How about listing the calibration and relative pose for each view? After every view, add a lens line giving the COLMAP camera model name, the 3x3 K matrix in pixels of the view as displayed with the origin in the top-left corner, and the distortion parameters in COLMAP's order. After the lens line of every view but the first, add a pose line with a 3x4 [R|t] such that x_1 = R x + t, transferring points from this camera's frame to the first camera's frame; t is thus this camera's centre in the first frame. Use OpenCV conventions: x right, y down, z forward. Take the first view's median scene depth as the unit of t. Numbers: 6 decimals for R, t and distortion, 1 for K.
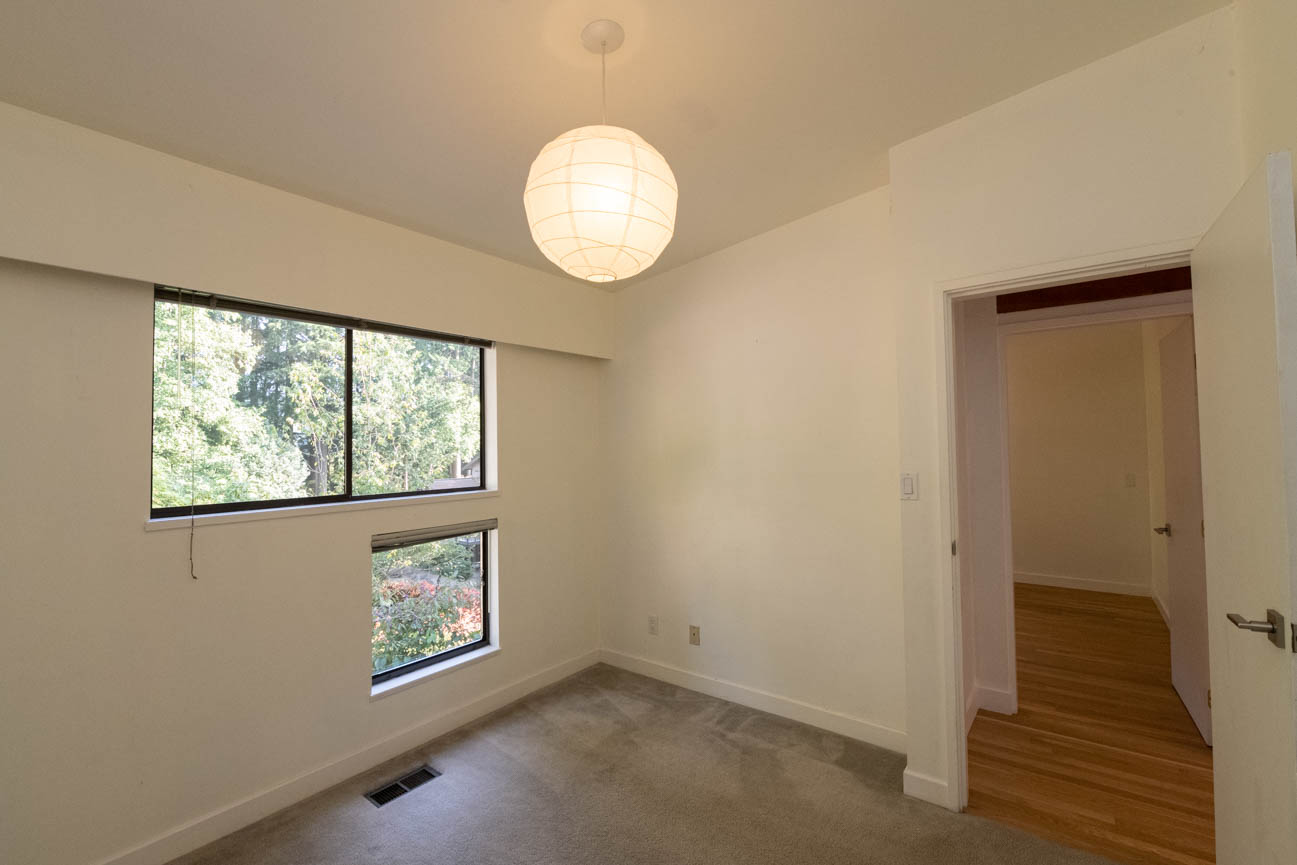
lens RADIAL K [[553.0, 0, 650.2], [0, 553.0, 427.1], [0, 0, 1]] dist [-0.012172, -0.000228]
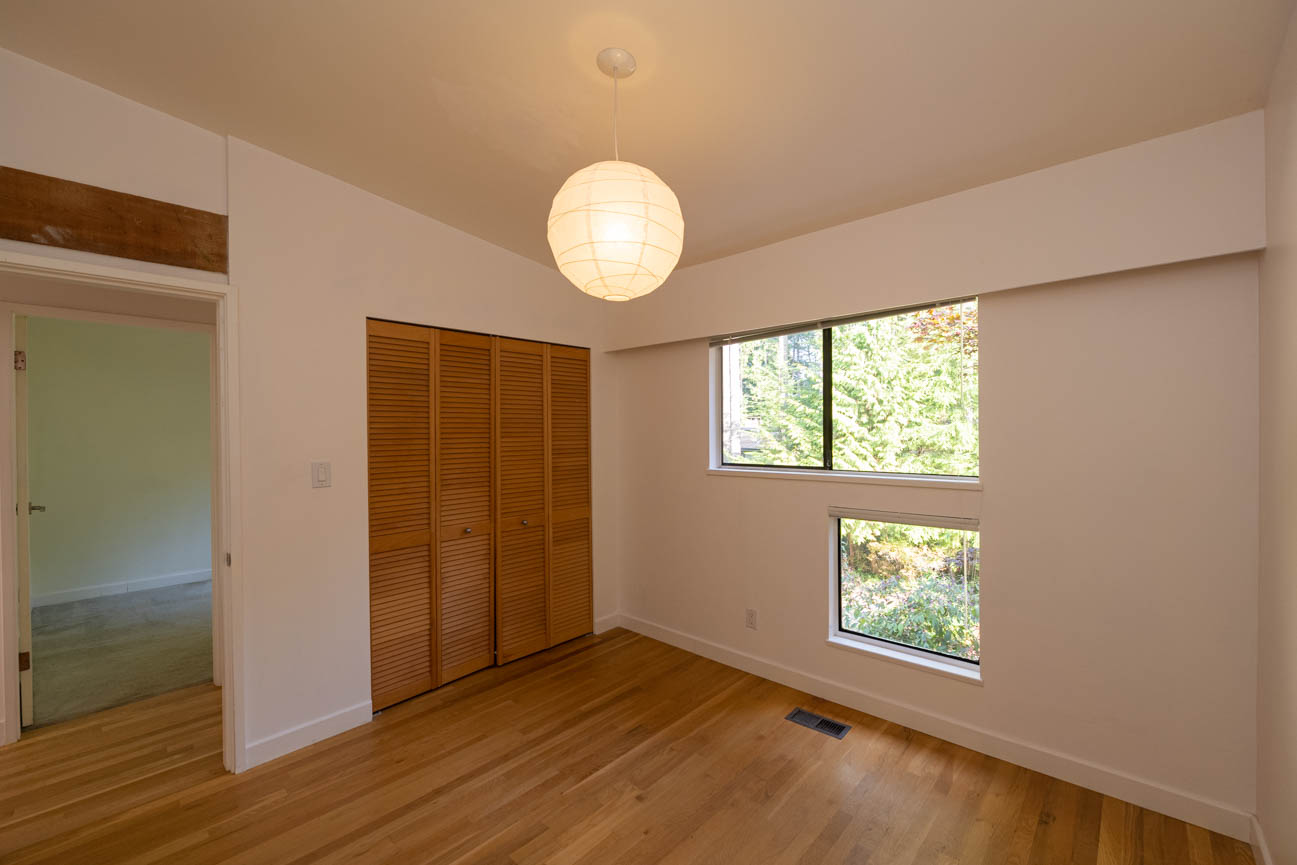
lens RADIAL K [[501.0, 0, 651.5], [0, 501.0, 445.5], [0, 0, 1]] dist [-0.000136, -0.000130]
pose [[-0.060643, 0.039786, -0.997366, 0.772412], [0.059607, 0.997566, 0.036170, 0.013952], [0.996378, -0.057256, -0.062867, 0.967494]]
